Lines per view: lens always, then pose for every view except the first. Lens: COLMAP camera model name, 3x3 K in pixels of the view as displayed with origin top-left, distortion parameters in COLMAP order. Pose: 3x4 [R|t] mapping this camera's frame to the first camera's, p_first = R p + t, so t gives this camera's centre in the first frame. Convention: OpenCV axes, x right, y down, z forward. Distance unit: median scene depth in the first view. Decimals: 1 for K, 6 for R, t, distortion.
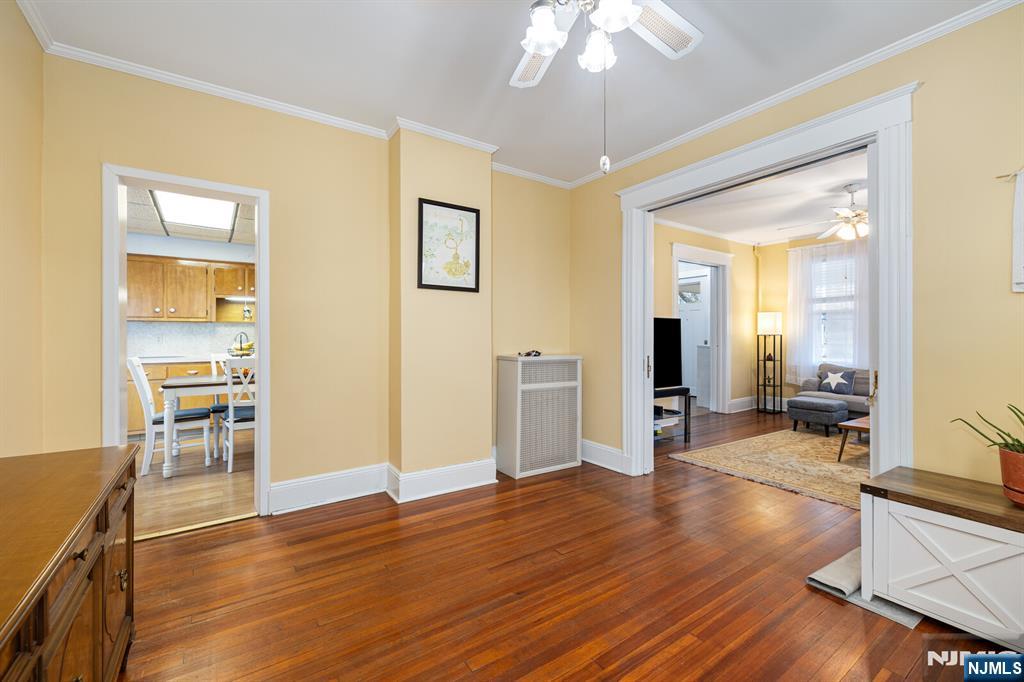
lens RADIAL K [[432.8, 0, 510.4], [0, 432.8, 337.7], [0, 0, 1]] dist [-0.000681, -0.002731]
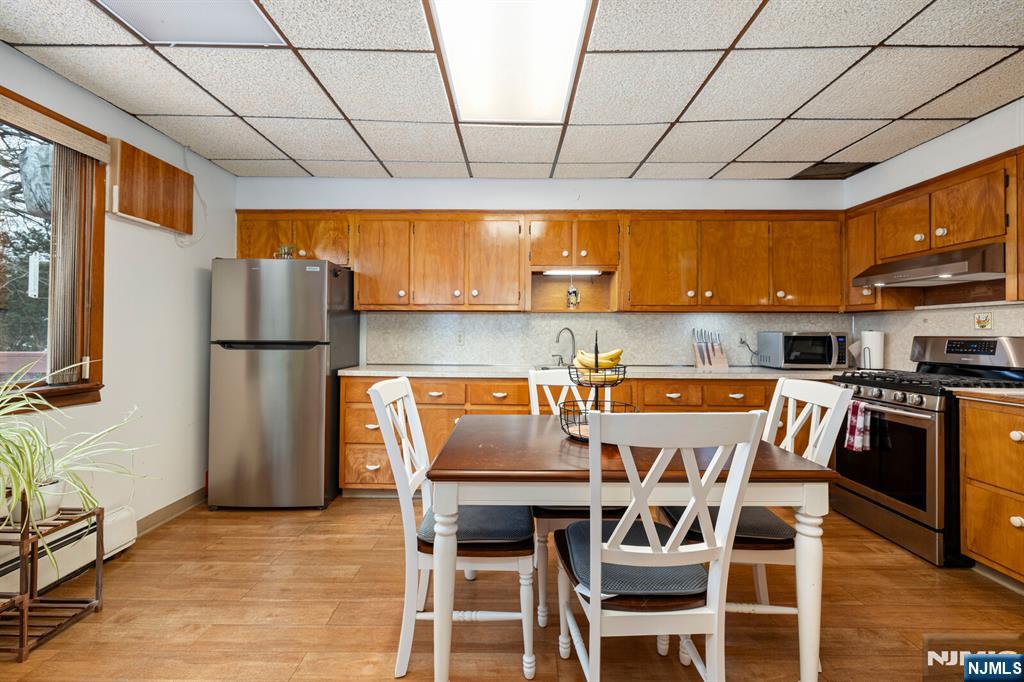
lens RADIAL K [[432.8, 0, 507.7], [0, 432.8, 327.2], [0, 0, 1]] dist [-0.000681, -0.002731]
pose [[0.813910, -0.002926, -0.580984, -0.371664], [-0.010057, 0.999767, -0.019124, -0.001380], [0.580904, 0.021408, 0.813691, 0.509181]]
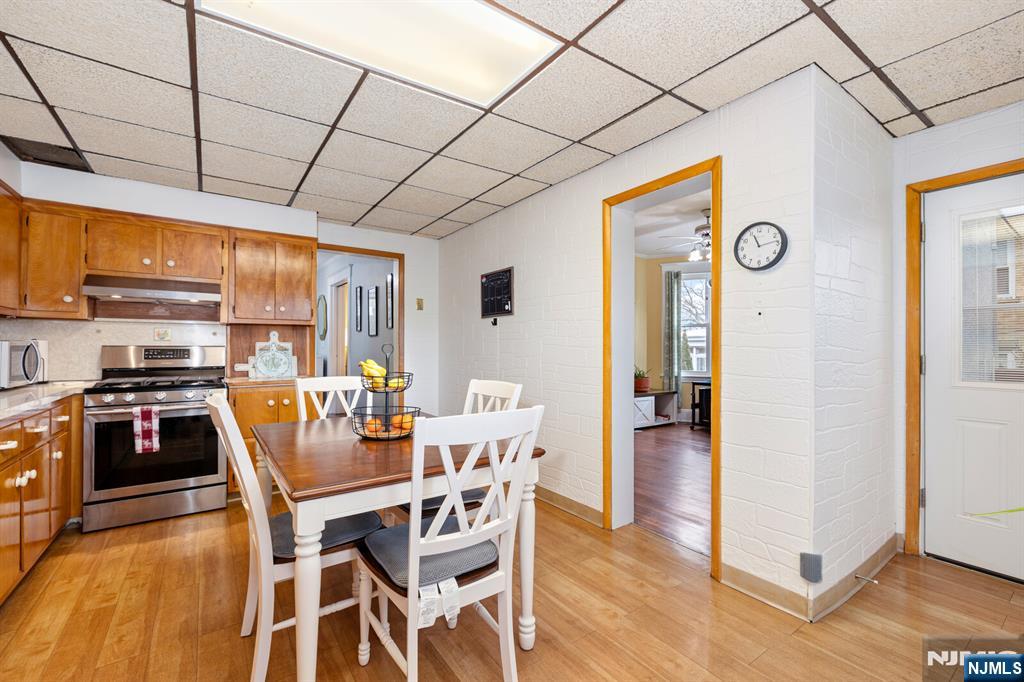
lens RADIAL K [[432.8, 0, 511.4], [0, 432.8, 341.8], [0, 0, 1]] dist [-0.000681, -0.002731]
pose [[-0.004503, 0.014174, 0.999889, -0.874130], [0.000992, 0.999899, -0.014169, -0.001857], [-0.999989, 0.000928, -0.004517, 0.704161]]
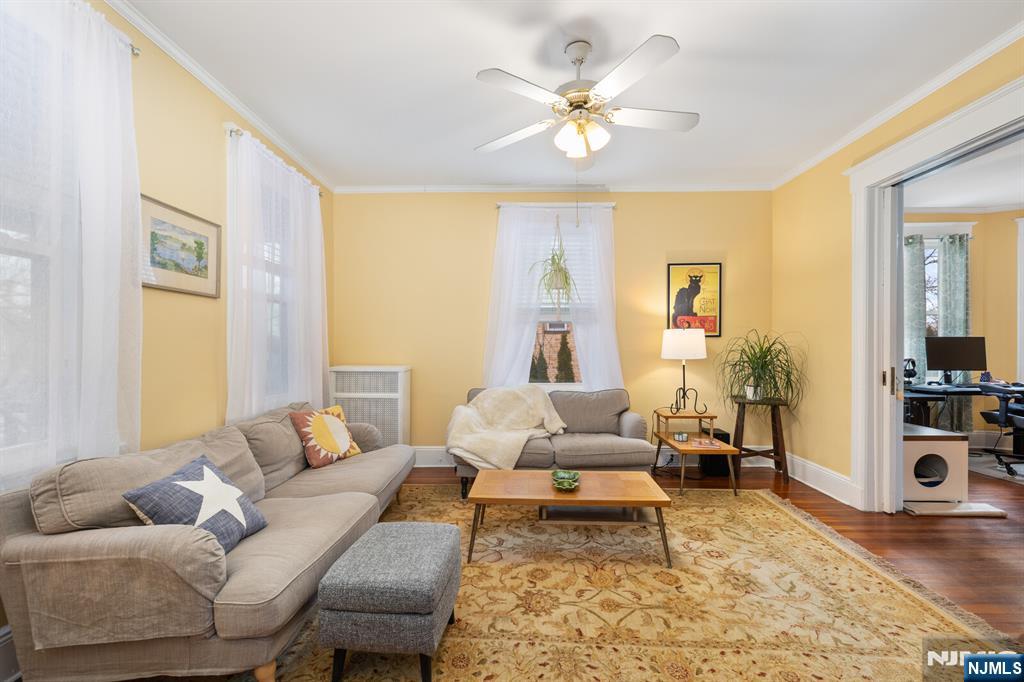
lens RADIAL K [[432.8, 0, 509.5], [0, 432.8, 349.3], [0, 0, 1]] dist [-0.000681, -0.002731]
pose [[-0.811319, 0.000920, 0.584602, 0.473440], [0.006019, 0.999959, 0.006780, -0.001291], [-0.584572, 0.009019, -0.811292, 1.241394]]
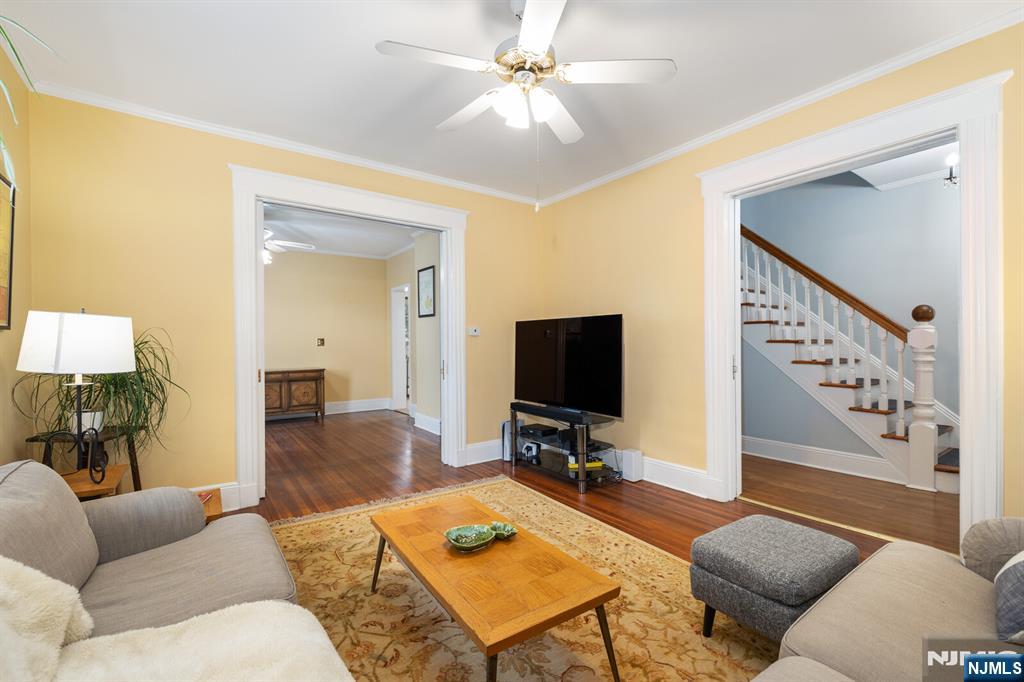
lens RADIAL K [[432.8, 0, 507.5], [0, 432.8, 348.0], [0, 0, 1]] dist [-0.000681, -0.002731]
pose [[0.022408, 0.013129, -0.999663, 1.045973], [0.001199, 0.999913, 0.013159, -0.003508], [0.999748, -0.001494, 0.022390, 0.823992]]
